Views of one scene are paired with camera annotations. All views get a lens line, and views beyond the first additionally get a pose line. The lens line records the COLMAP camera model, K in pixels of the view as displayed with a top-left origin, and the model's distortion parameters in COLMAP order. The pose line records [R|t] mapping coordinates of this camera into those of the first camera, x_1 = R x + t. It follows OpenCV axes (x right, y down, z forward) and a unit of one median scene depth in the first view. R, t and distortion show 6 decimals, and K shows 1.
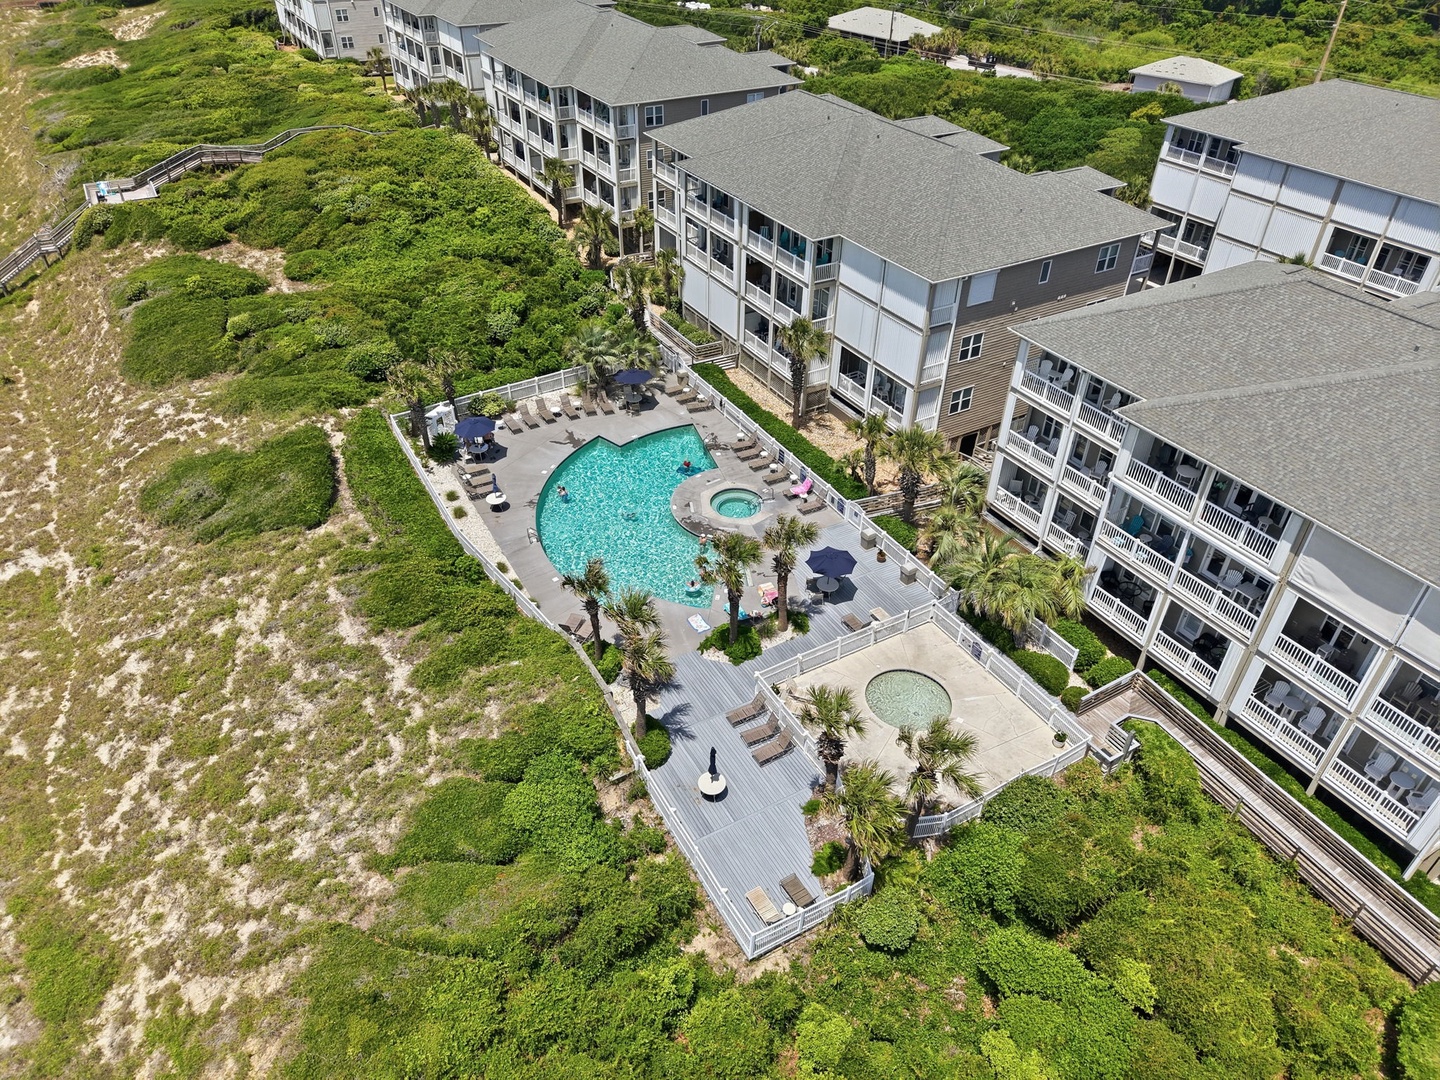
lens RADIAL K [[958.2, 0, 718.8], [0, 958.2, 544.8], [0, 0, 1]] dist [0.031518, -0.031171]
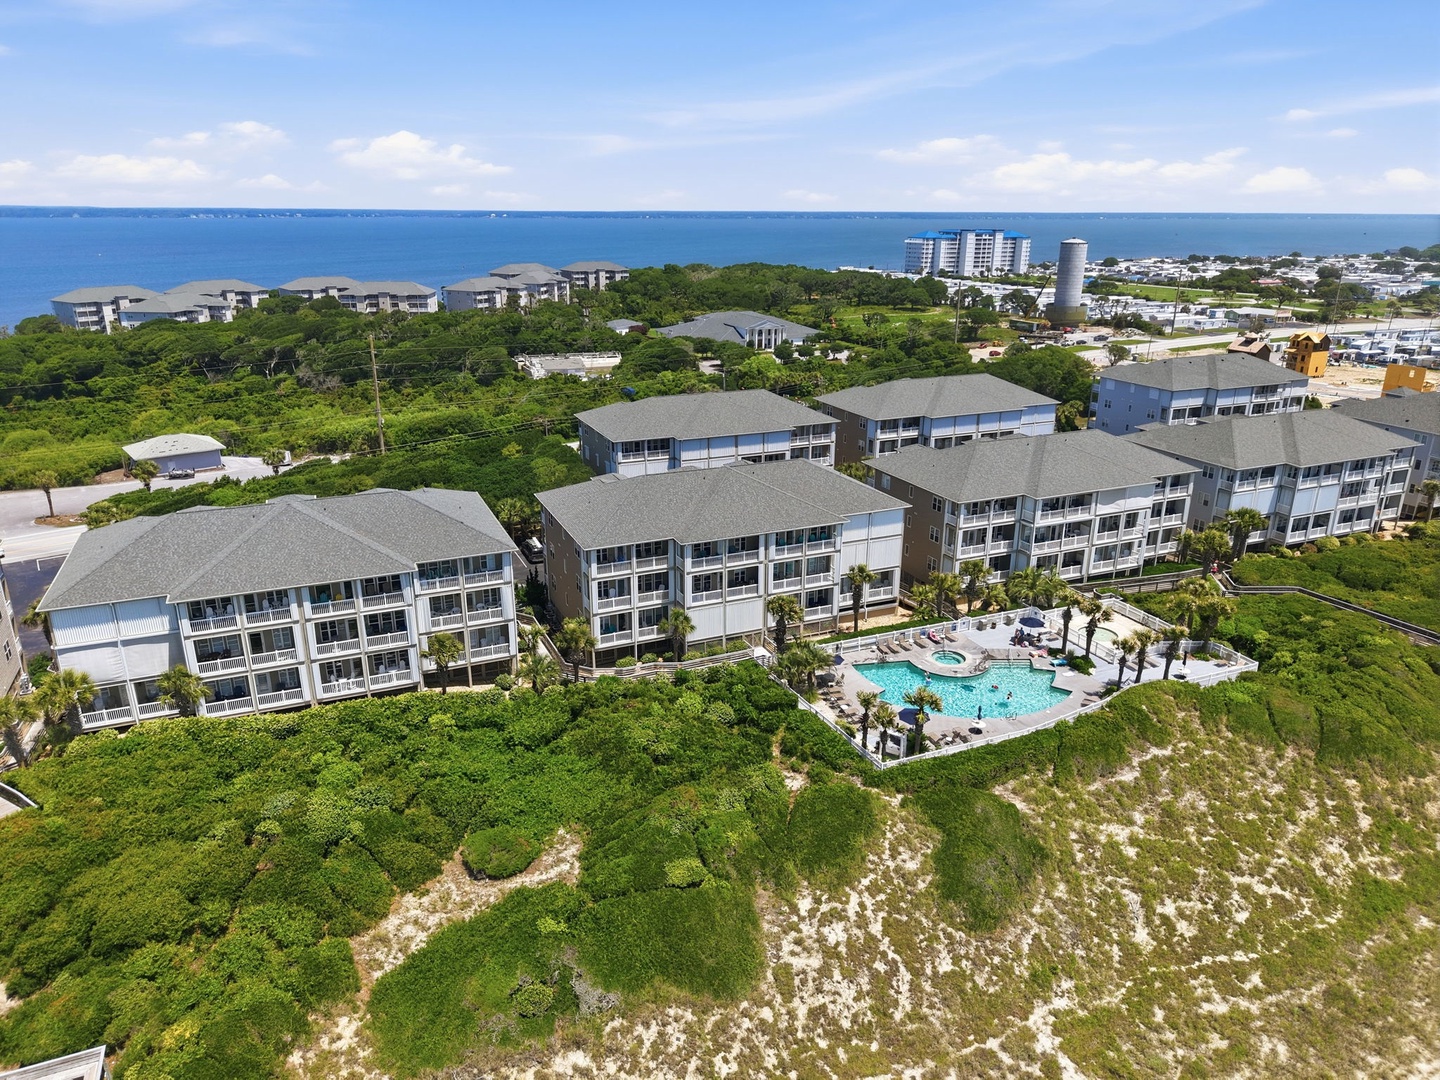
lens RADIAL K [[958.2, 0, 721.2], [0, 958.2, 534.0], [0, 0, 1]] dist [0.031518, -0.031171]
pose [[0.112144, -0.326781, 0.938423, -1.541458], [0.595596, 0.778050, 0.199759, -0.790739], [-0.795417, 0.536519, 0.281883, 0.748444]]
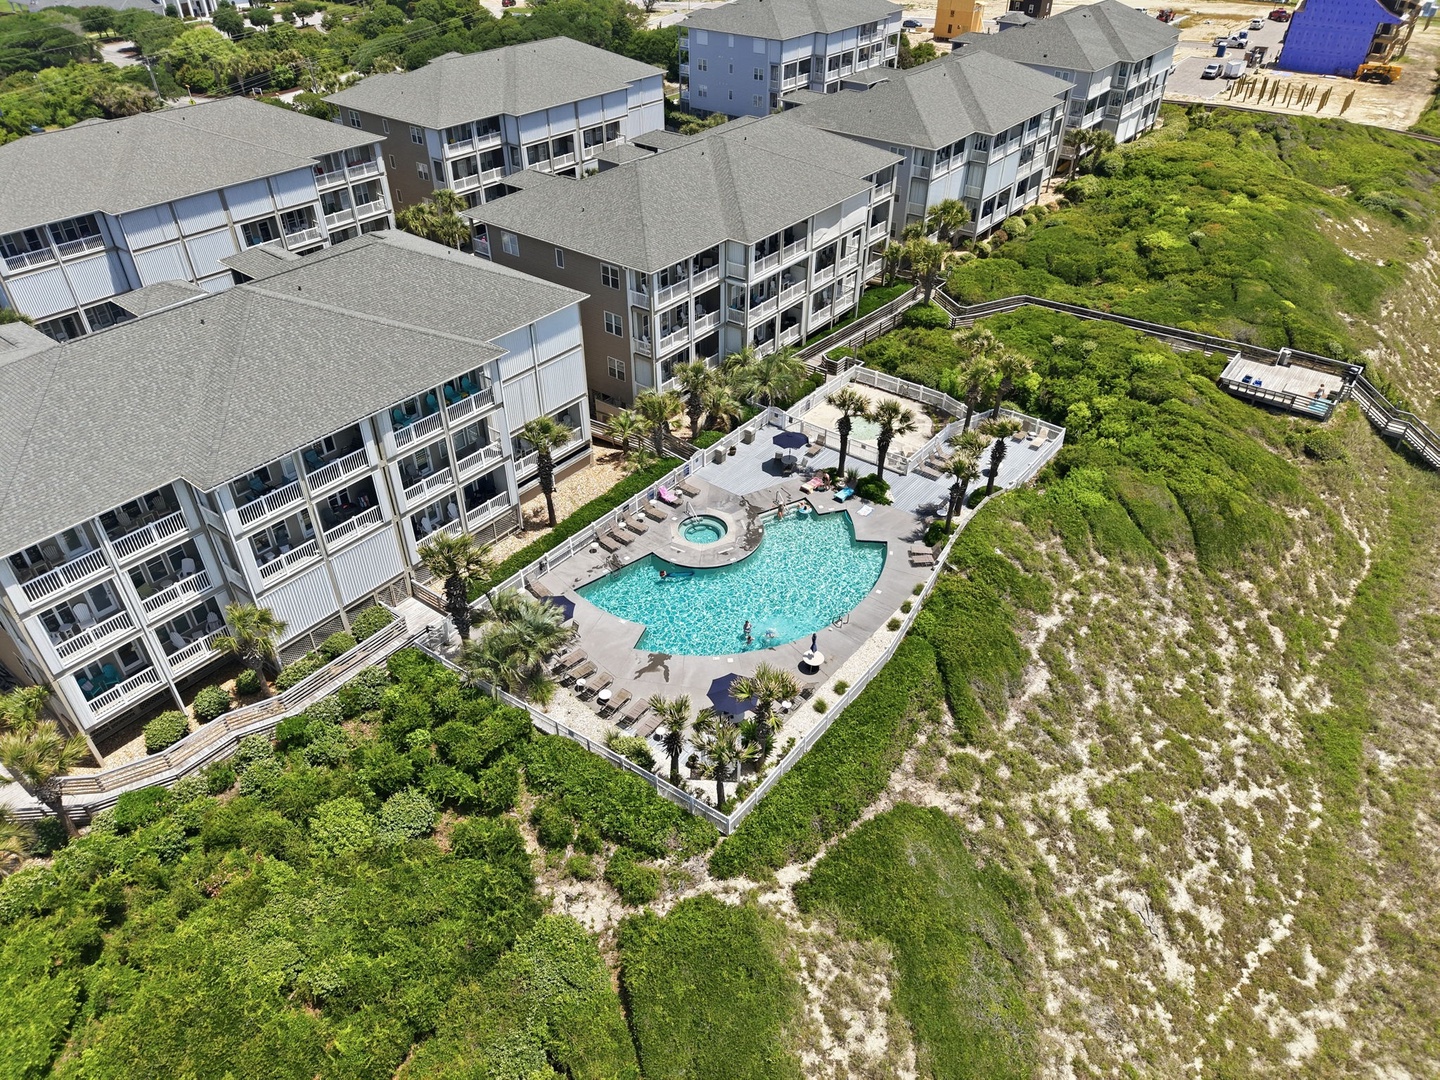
lens RADIAL K [[958.2, 0, 718.9], [0, 958.2, 538.9], [0, 0, 1]] dist [0.031518, -0.031171]
pose [[-0.380842, -0.564438, 0.732372, -0.808467], [0.548859, 0.499426, 0.670319, -0.773593], [-0.744119, 0.657254, 0.119595, 0.883901]]
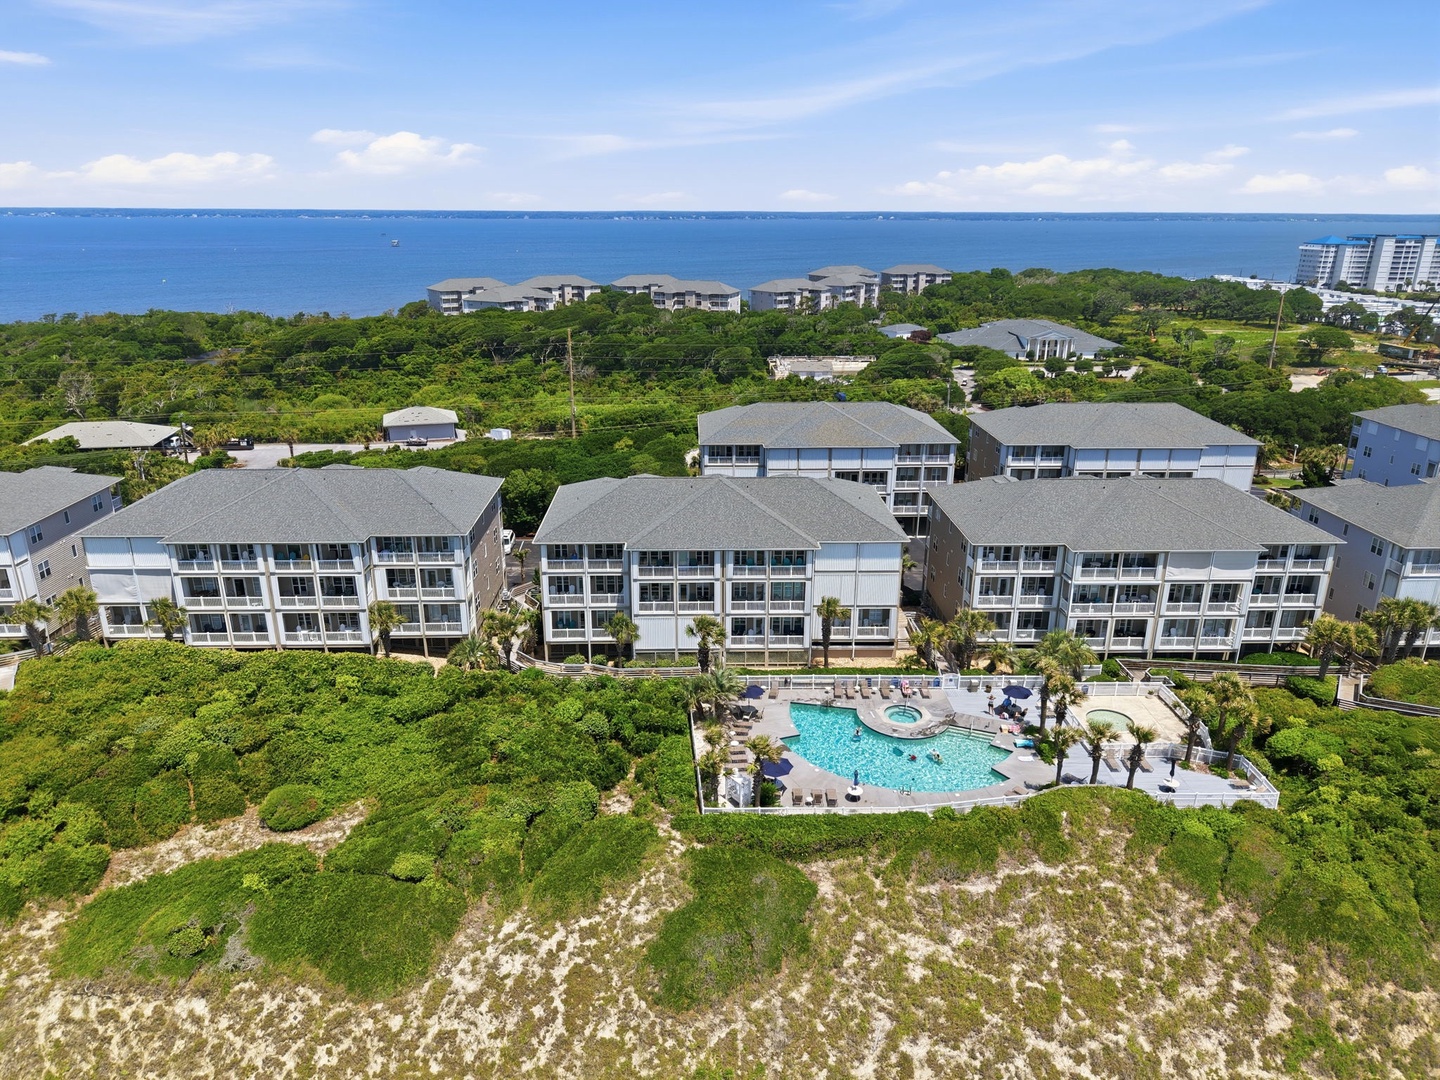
lens RADIAL K [[958.2, 0, 722.0], [0, 958.2, 540.9], [0, 0, 1]] dist [0.031518, -0.031171]
pose [[0.474055, -0.294115, 0.829921, -1.285420], [0.530183, 0.847880, -0.002364, -0.422821], [-0.702978, 0.441131, 0.557876, 0.262864]]
